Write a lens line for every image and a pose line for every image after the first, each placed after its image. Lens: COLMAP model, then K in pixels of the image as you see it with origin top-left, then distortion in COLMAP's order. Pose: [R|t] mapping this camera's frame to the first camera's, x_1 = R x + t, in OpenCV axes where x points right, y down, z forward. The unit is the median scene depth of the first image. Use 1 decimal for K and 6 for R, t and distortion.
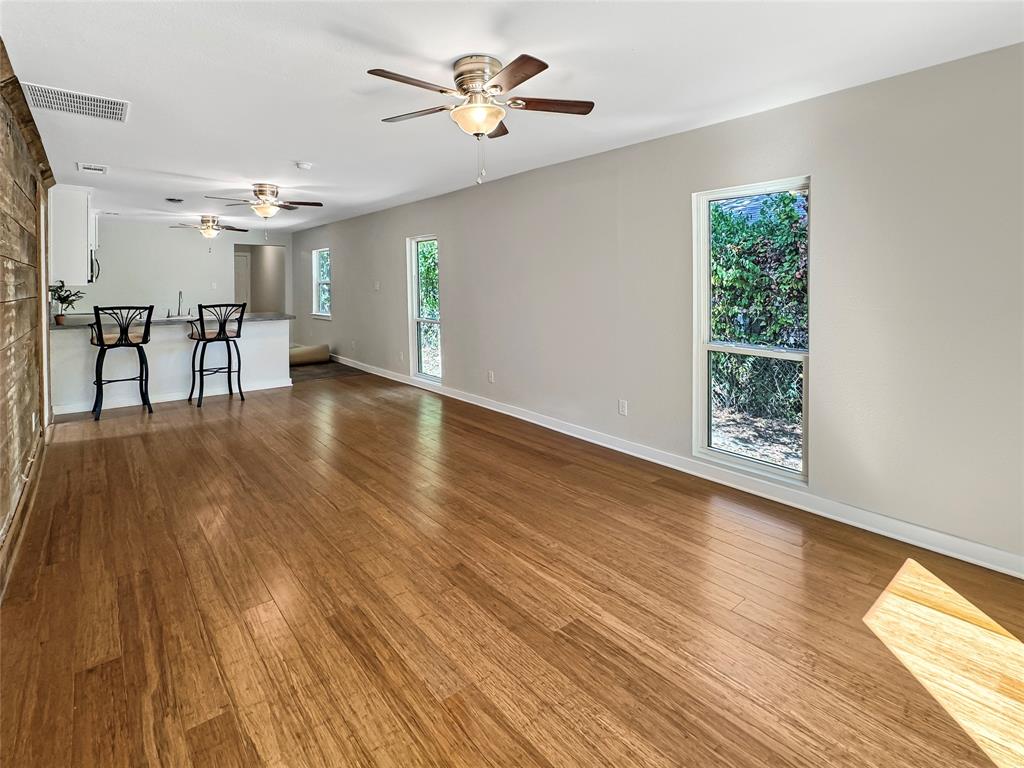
lens RADIAL K [[497.3, 0, 510.4], [0, 497.3, 380.9], [0, 0, 1]] dist [0.000210, -0.000471]
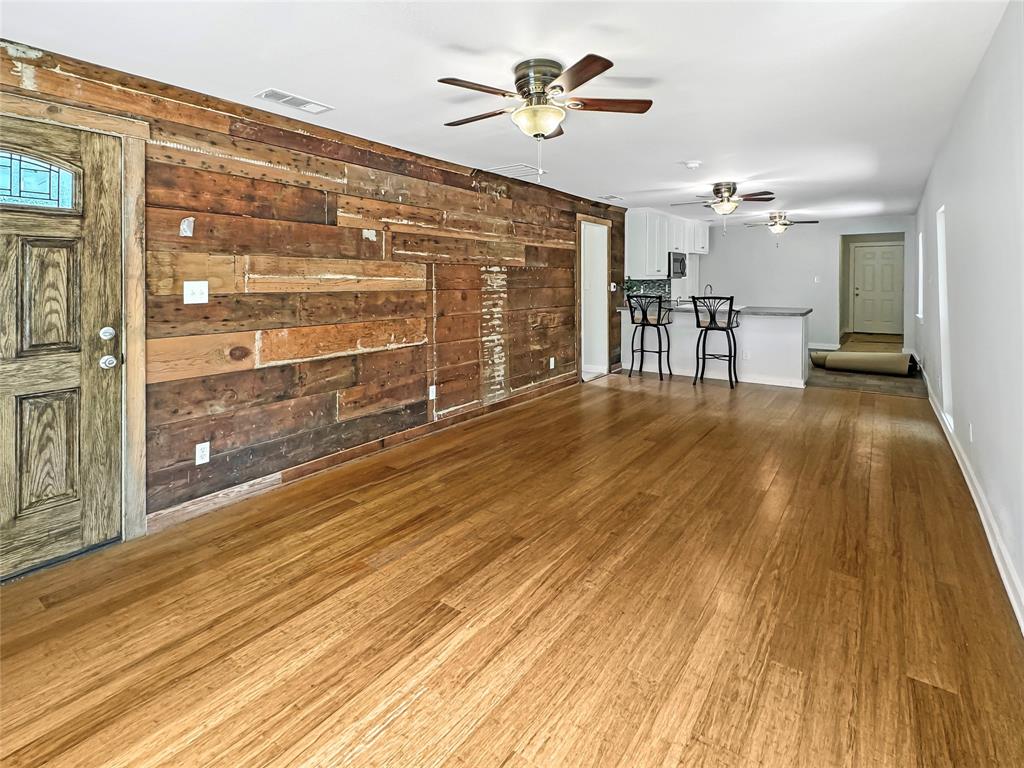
lens RADIAL K [[497.3, 0, 513.8], [0, 497.3, 386.1], [0, 0, 1]] dist [0.000210, -0.000471]
pose [[0.258154, 0.207947, -0.943459, 0.974114], [-0.185451, 0.969066, 0.162847, -0.146785], [0.948137, 0.132926, 0.288732, 0.710520]]
